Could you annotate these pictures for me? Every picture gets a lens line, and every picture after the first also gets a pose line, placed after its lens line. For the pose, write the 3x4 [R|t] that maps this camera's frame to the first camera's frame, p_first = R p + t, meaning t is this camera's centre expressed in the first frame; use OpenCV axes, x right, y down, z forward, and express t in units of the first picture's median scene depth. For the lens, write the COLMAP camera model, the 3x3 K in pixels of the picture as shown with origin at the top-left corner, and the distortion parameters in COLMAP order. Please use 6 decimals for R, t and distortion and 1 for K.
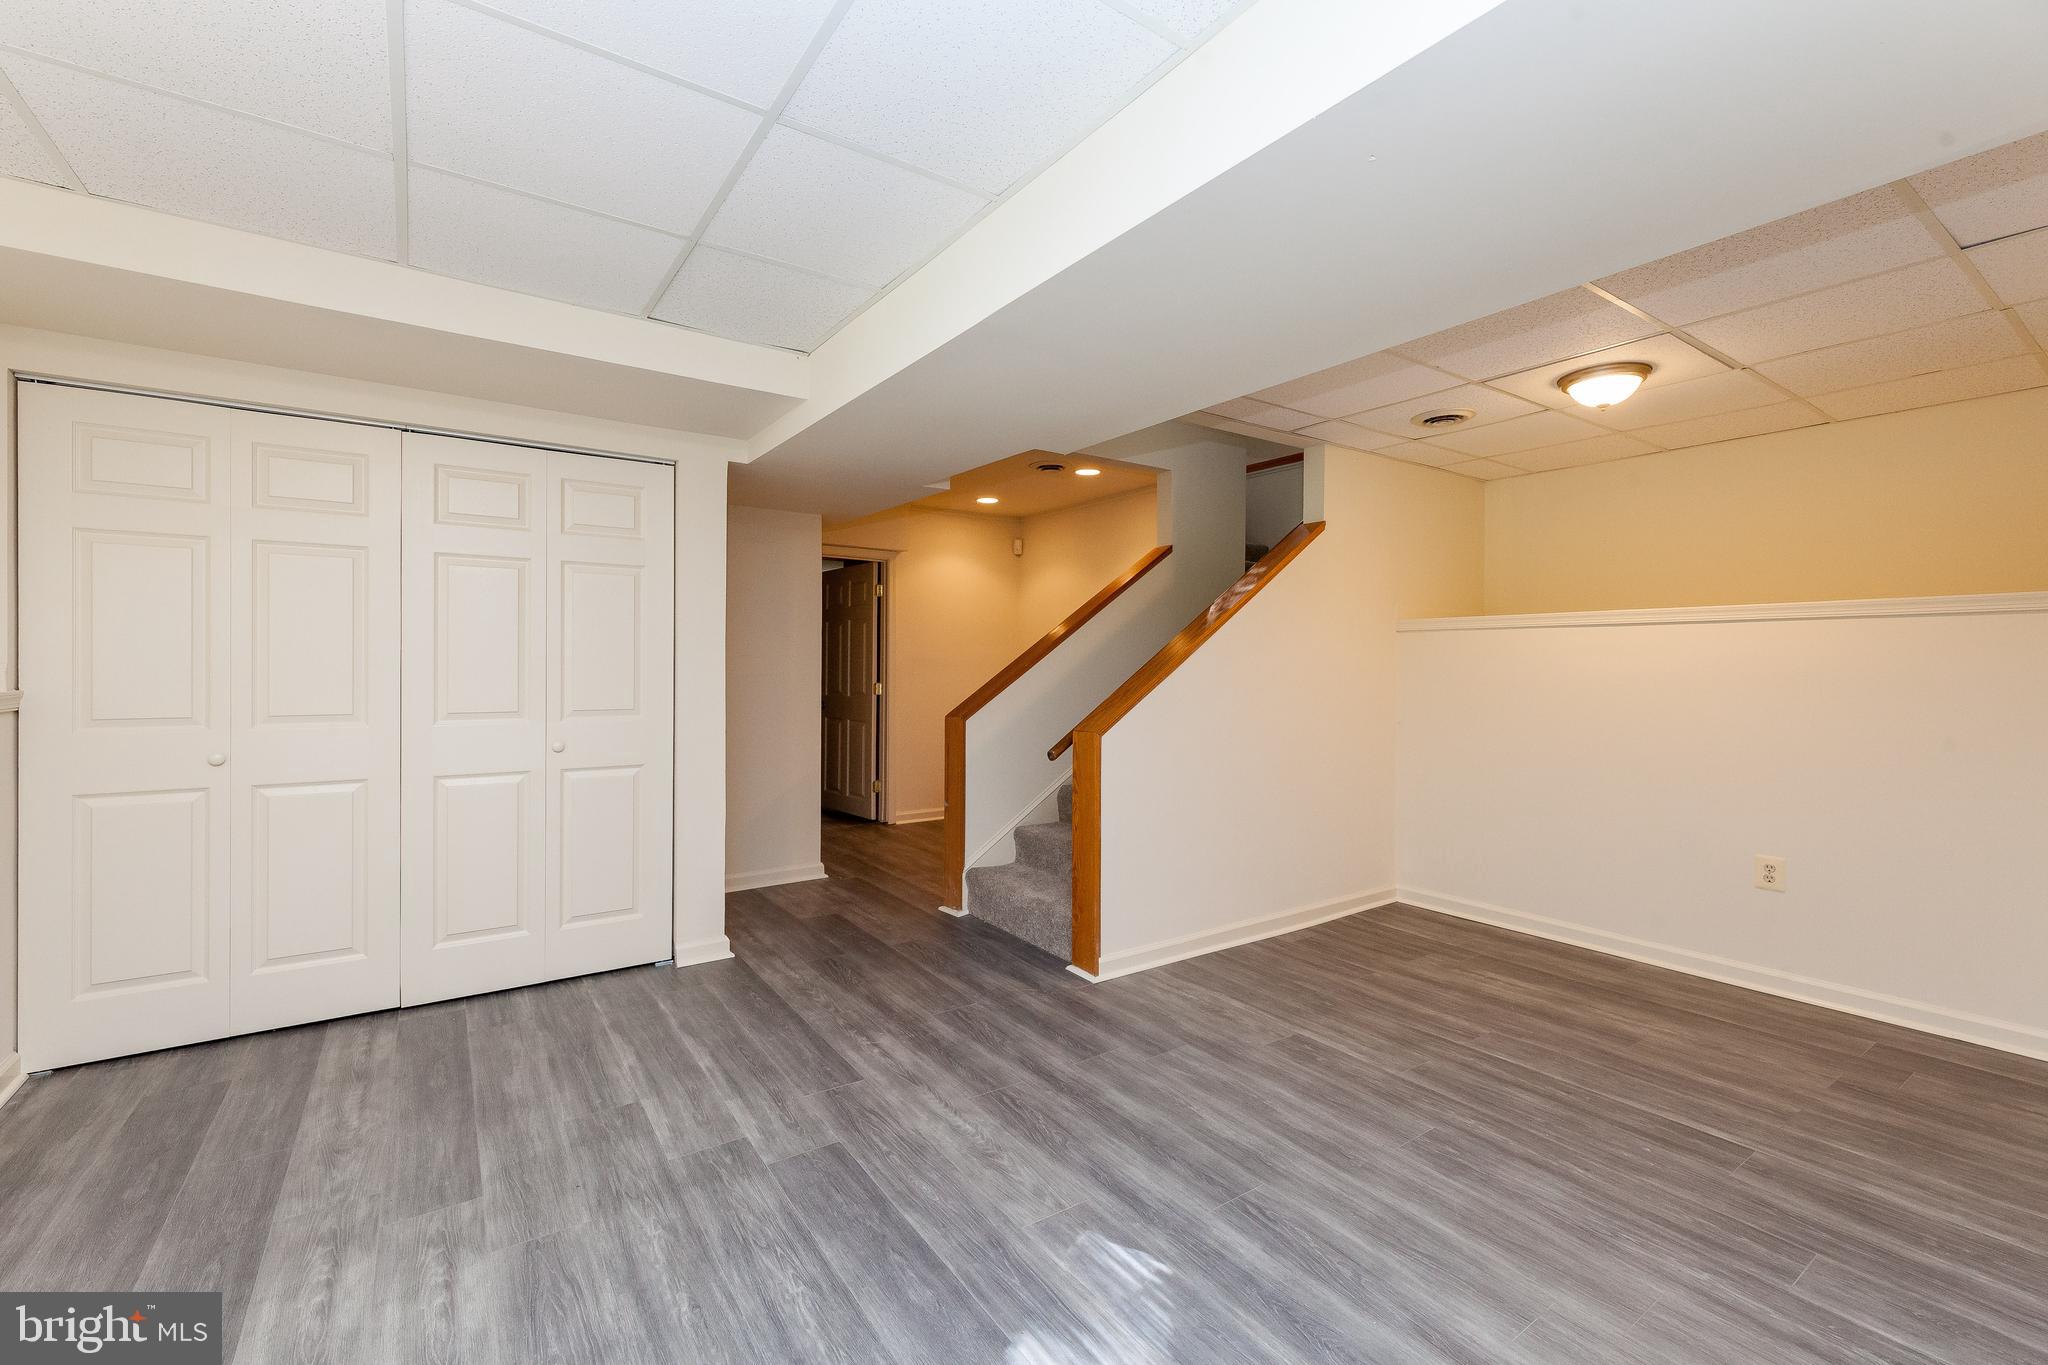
lens RADIAL K [[862.3, 0, 1036.7], [0, 862.3, 666.8], [0, 0, 1]] dist [0.003636, -0.000317]
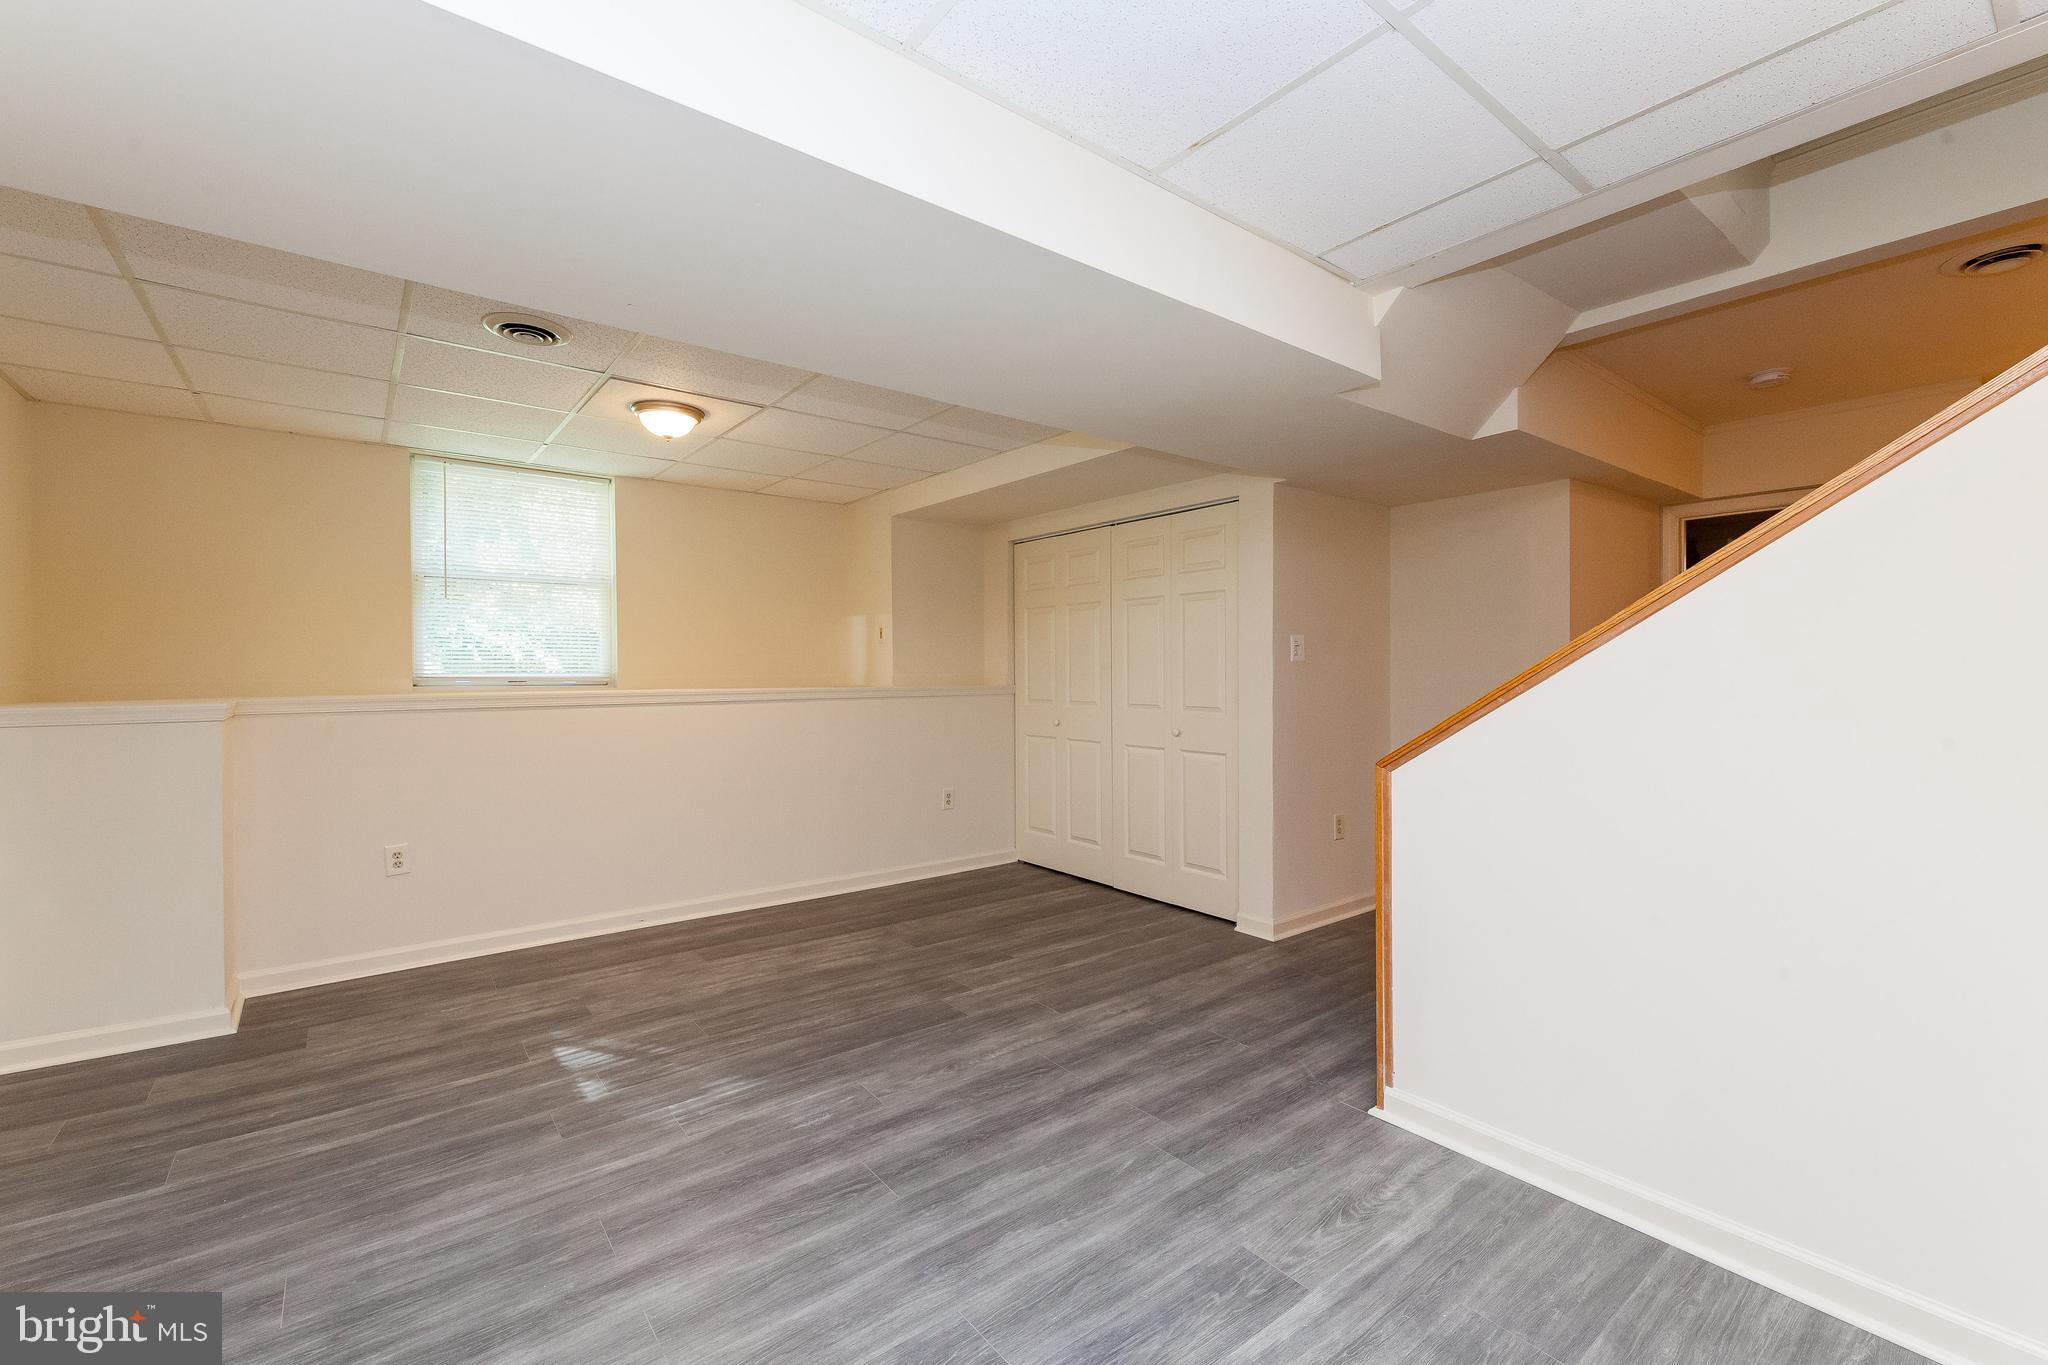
lens RADIAL K [[862.3, 0, 1004.9], [0, 862.3, 673.1], [0, 0, 1]] dist [0.003636, -0.000317]
pose [[0.037228, -0.003345, -0.999301, 0.983509], [0.001453, 0.999994, -0.003293, 0.002121], [0.999306, -0.001330, 0.037233, 0.849938]]
